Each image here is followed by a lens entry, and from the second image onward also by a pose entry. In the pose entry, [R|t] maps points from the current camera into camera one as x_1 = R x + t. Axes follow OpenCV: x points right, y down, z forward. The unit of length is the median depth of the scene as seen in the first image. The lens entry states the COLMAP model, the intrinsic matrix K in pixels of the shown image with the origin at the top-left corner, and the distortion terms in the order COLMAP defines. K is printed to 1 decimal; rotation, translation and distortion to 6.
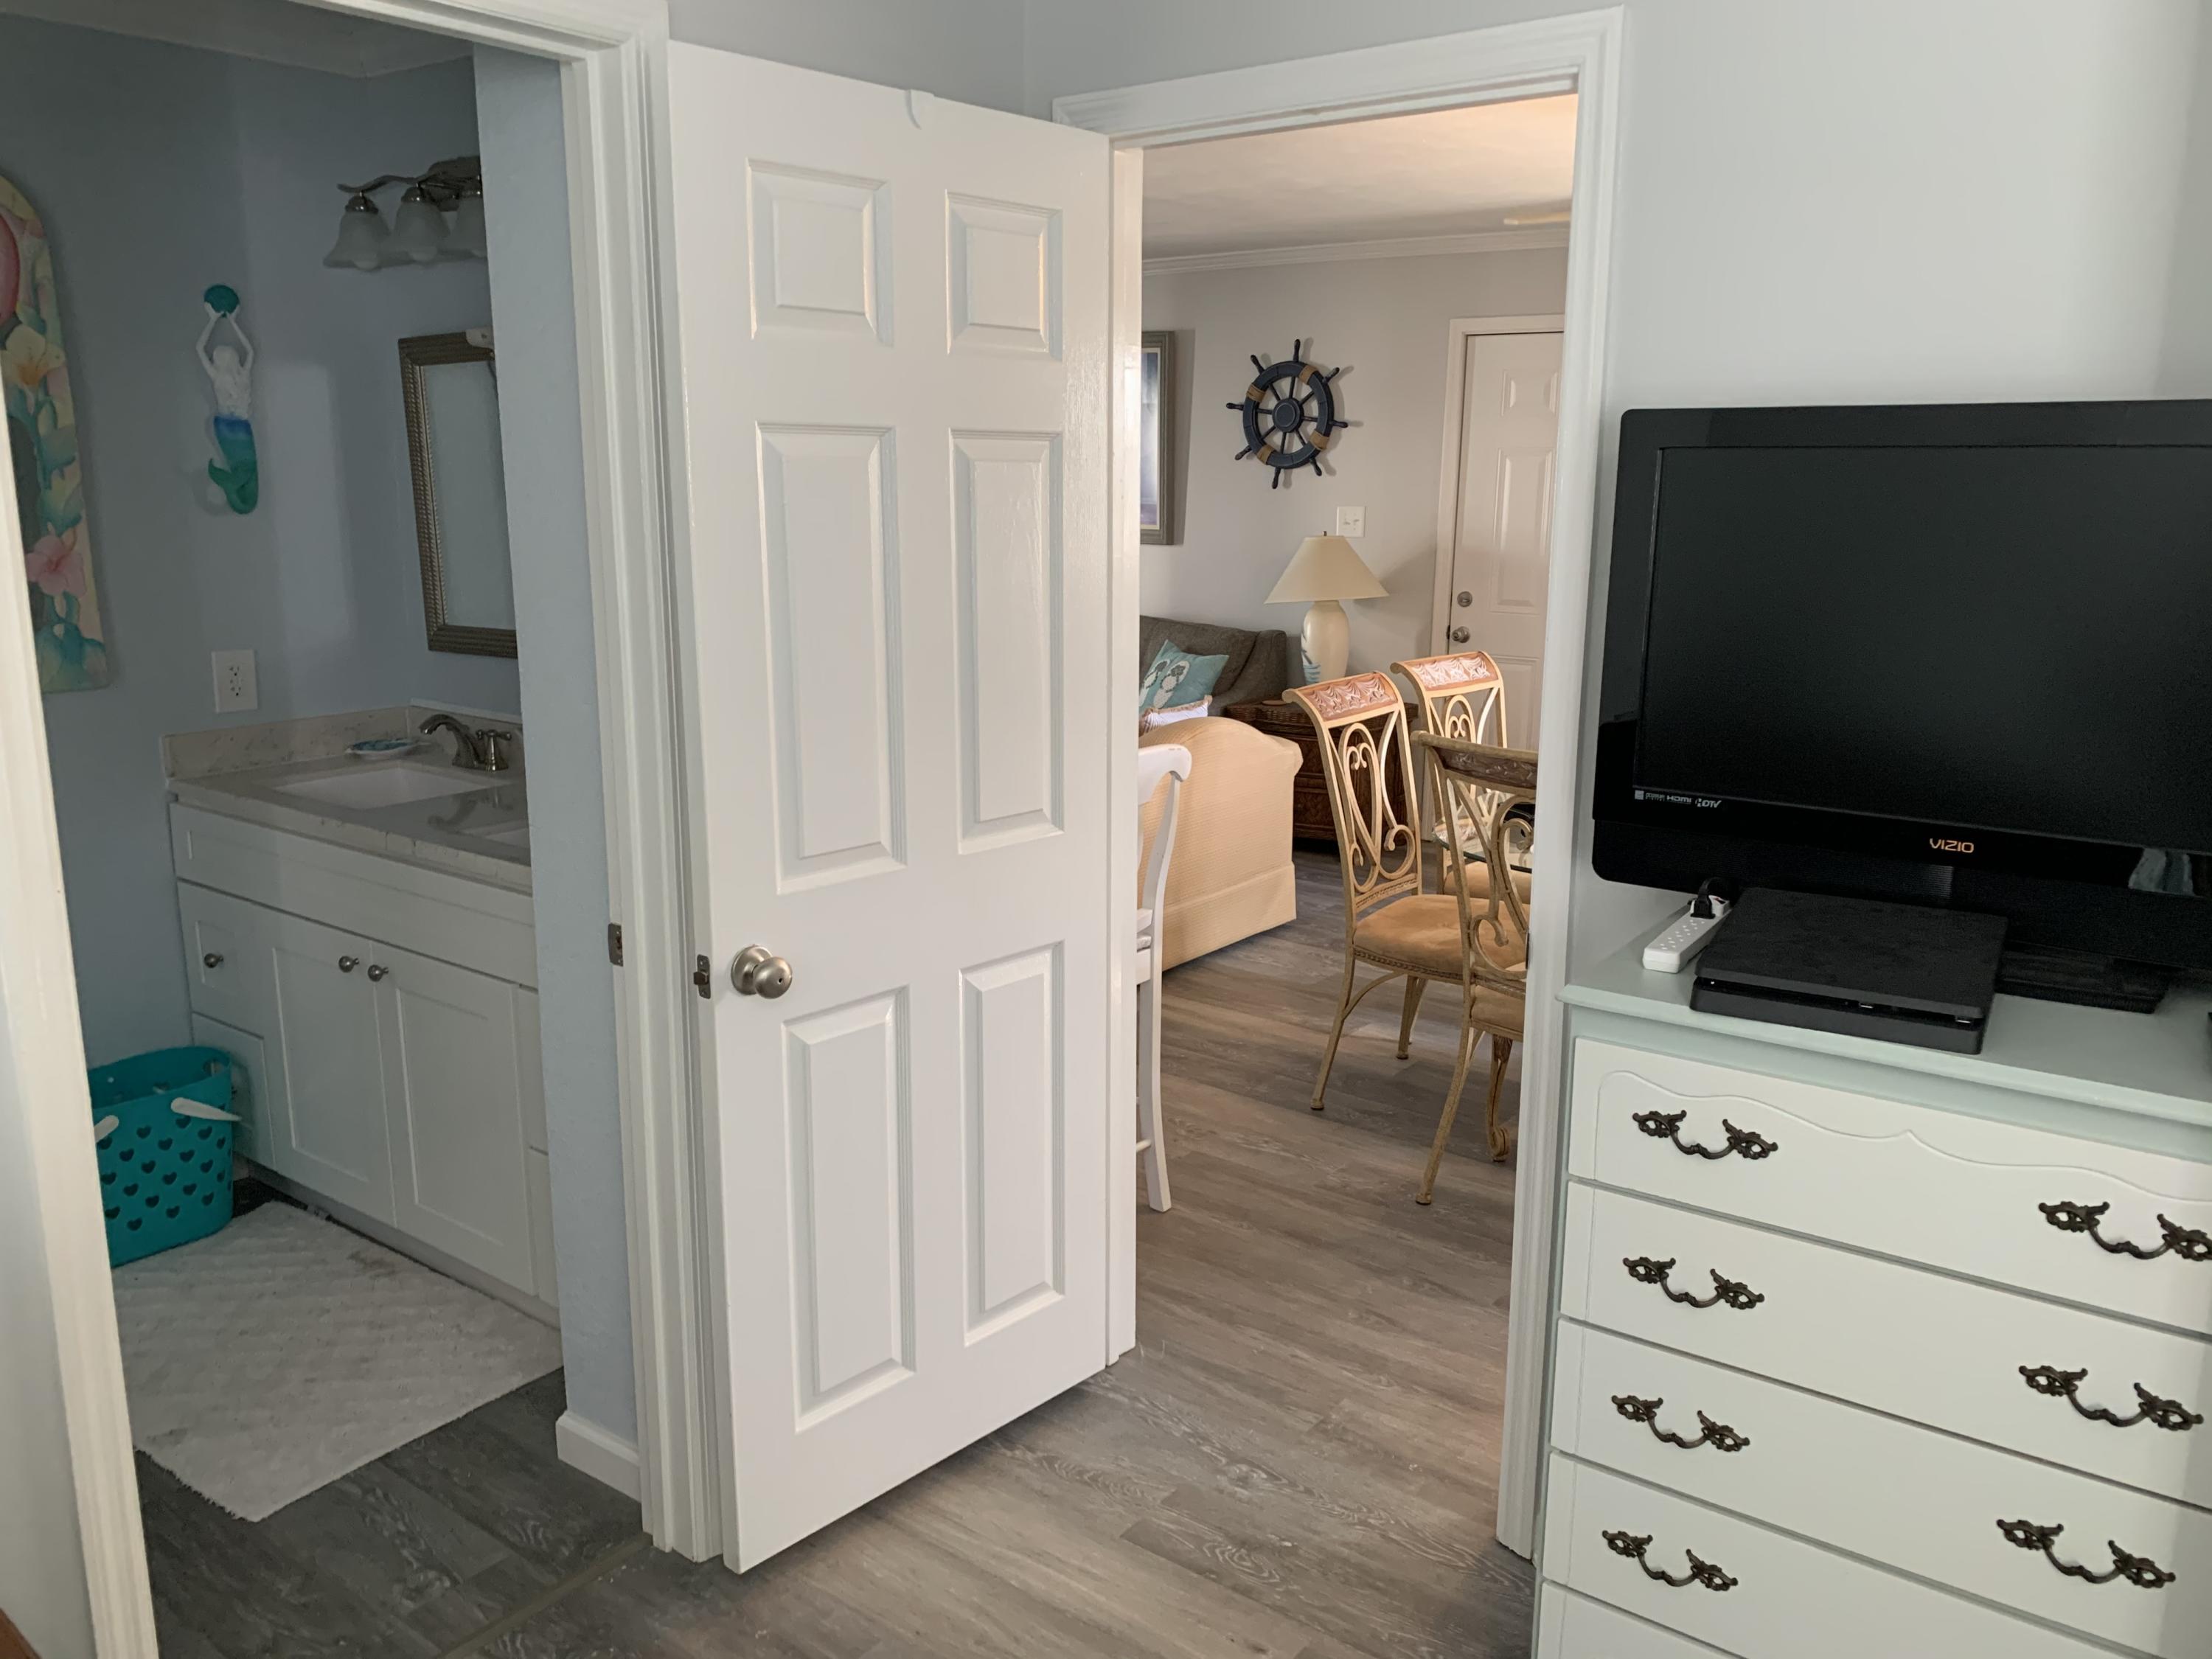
lens RADIAL K [[1705.3, 0, 1108.6], [0, 1705.3, 836.8], [0, 0, 1]] dist [0.008226, 0.007520]
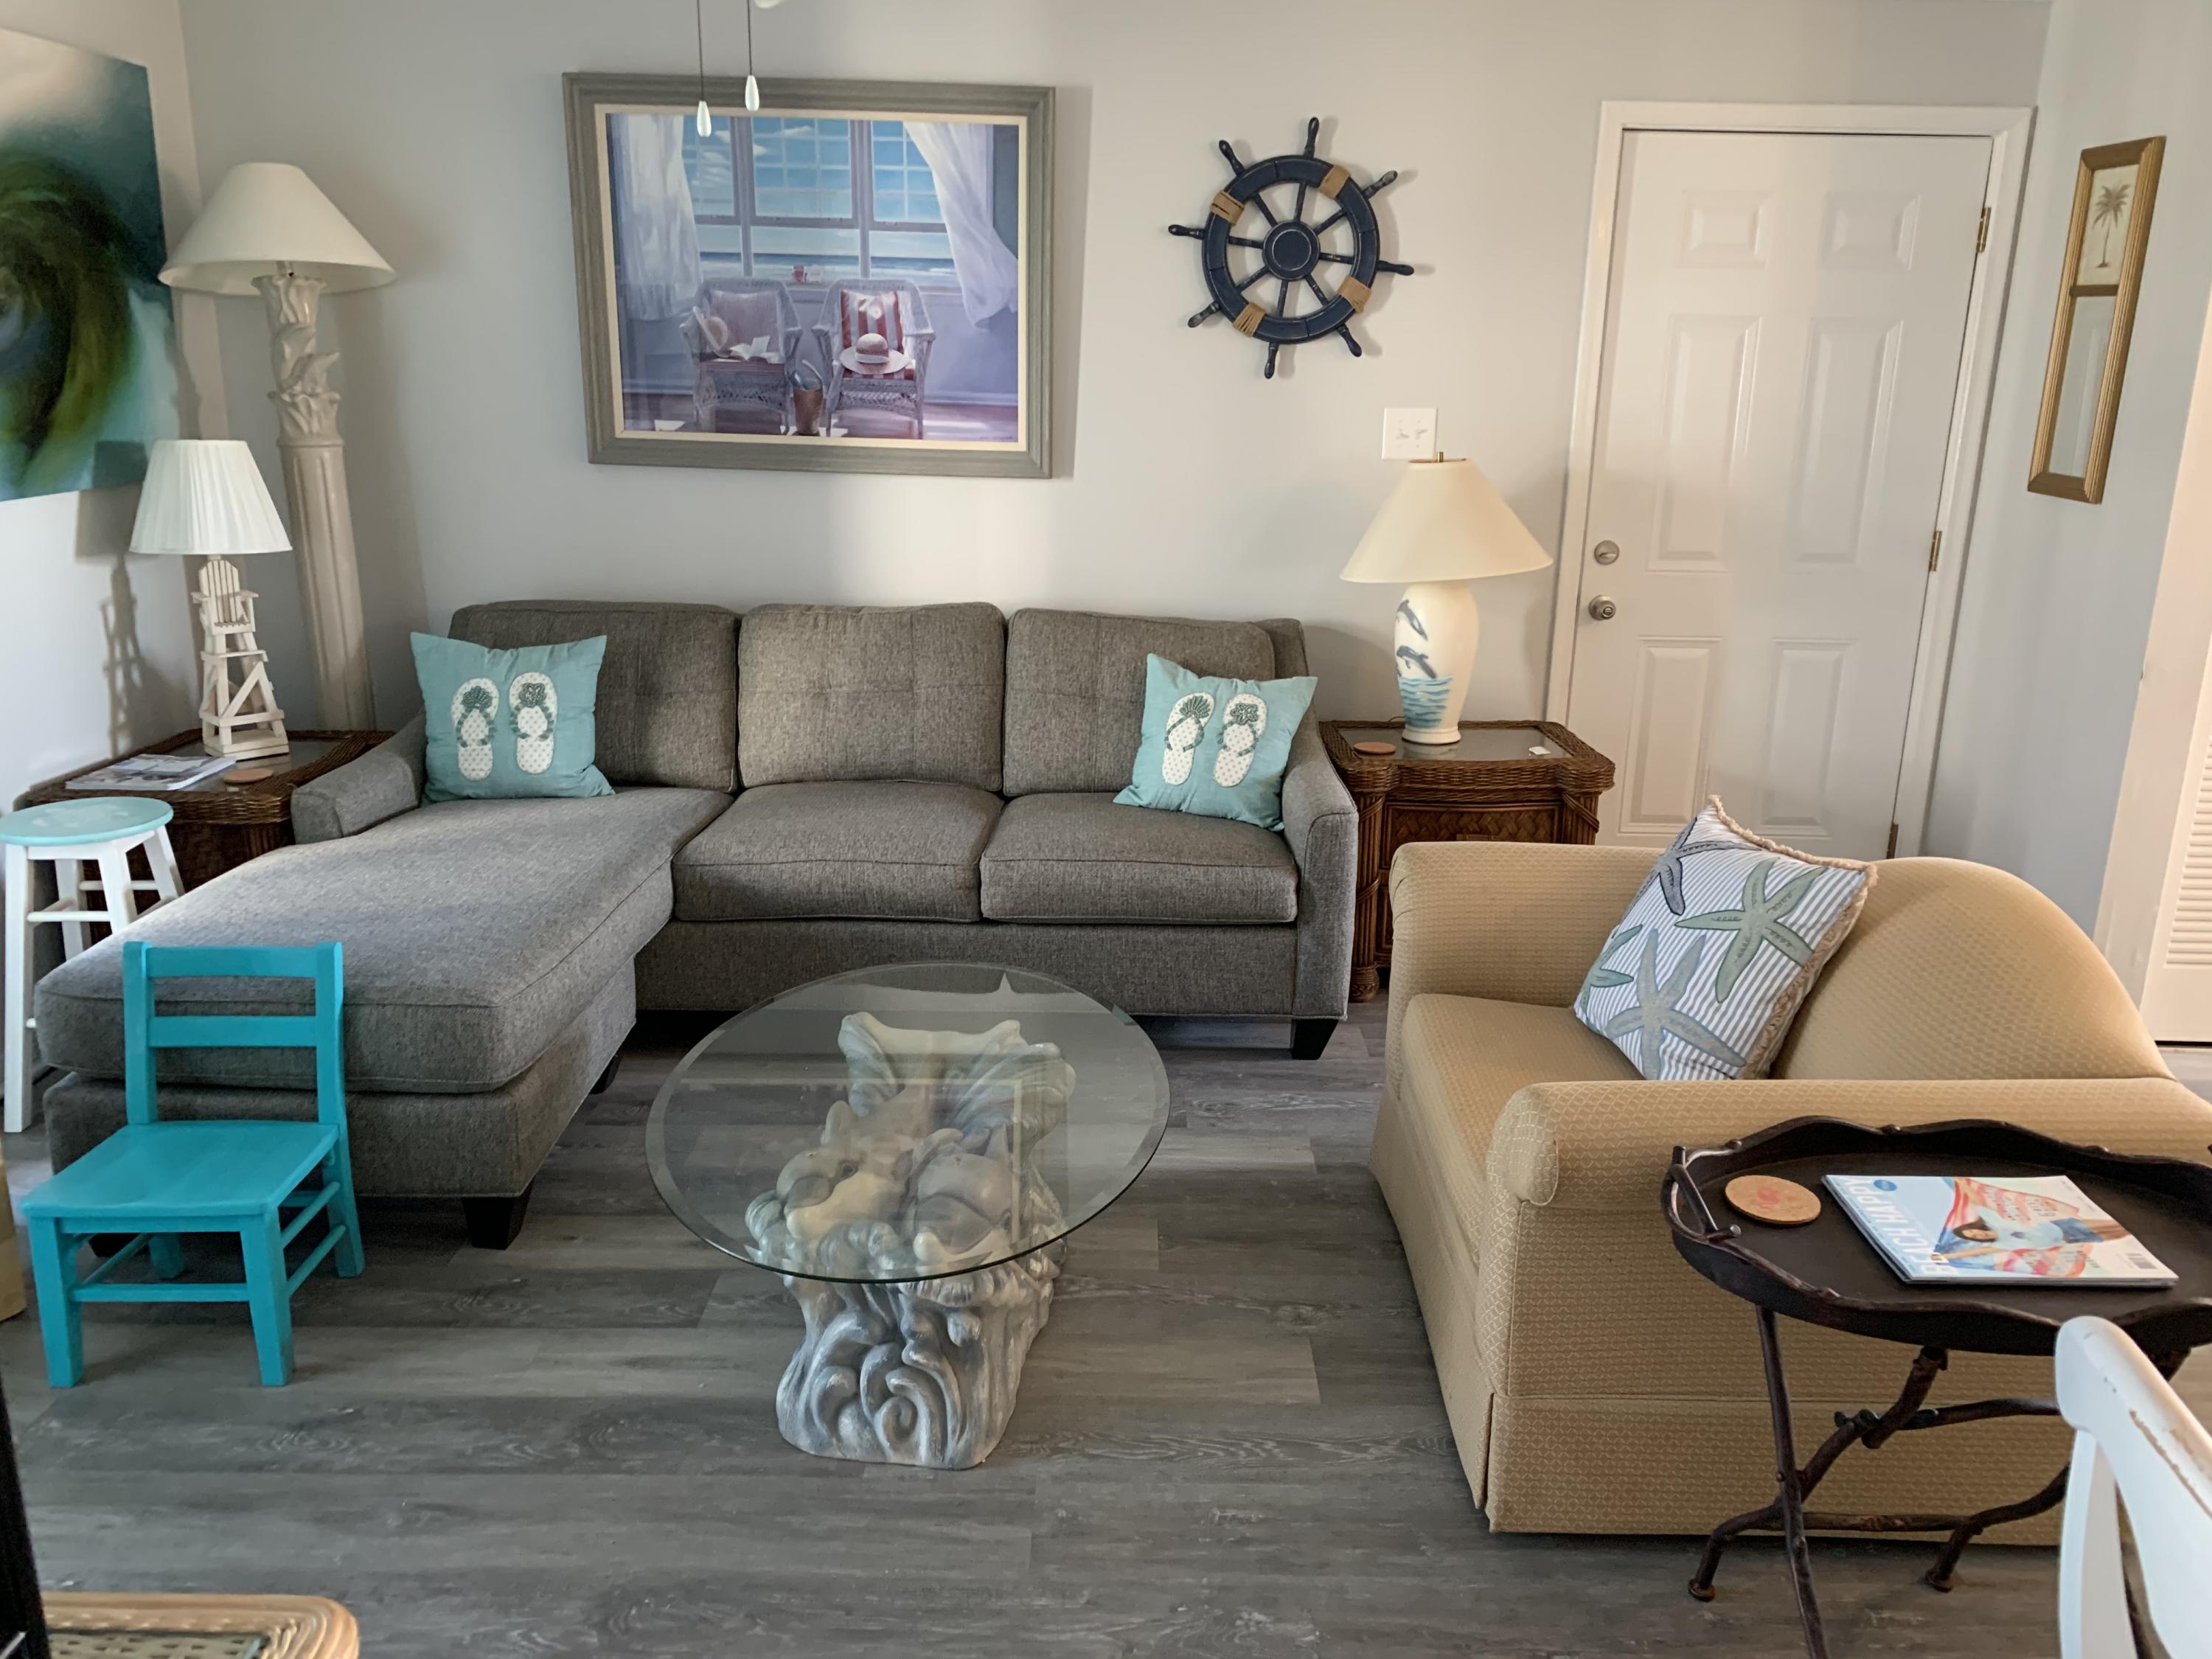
lens RADIAL K [[1705.3, 0, 1111.7], [0, 1705.3, 816.2], [0, 0, 1]] dist [0.008226, 0.007520]
pose [[0.788377, -0.156421, 0.594975, -0.322531], [0.119120, 0.987646, 0.101814, -0.123386], [-0.603550, -0.009394, 0.797270, 0.572491]]
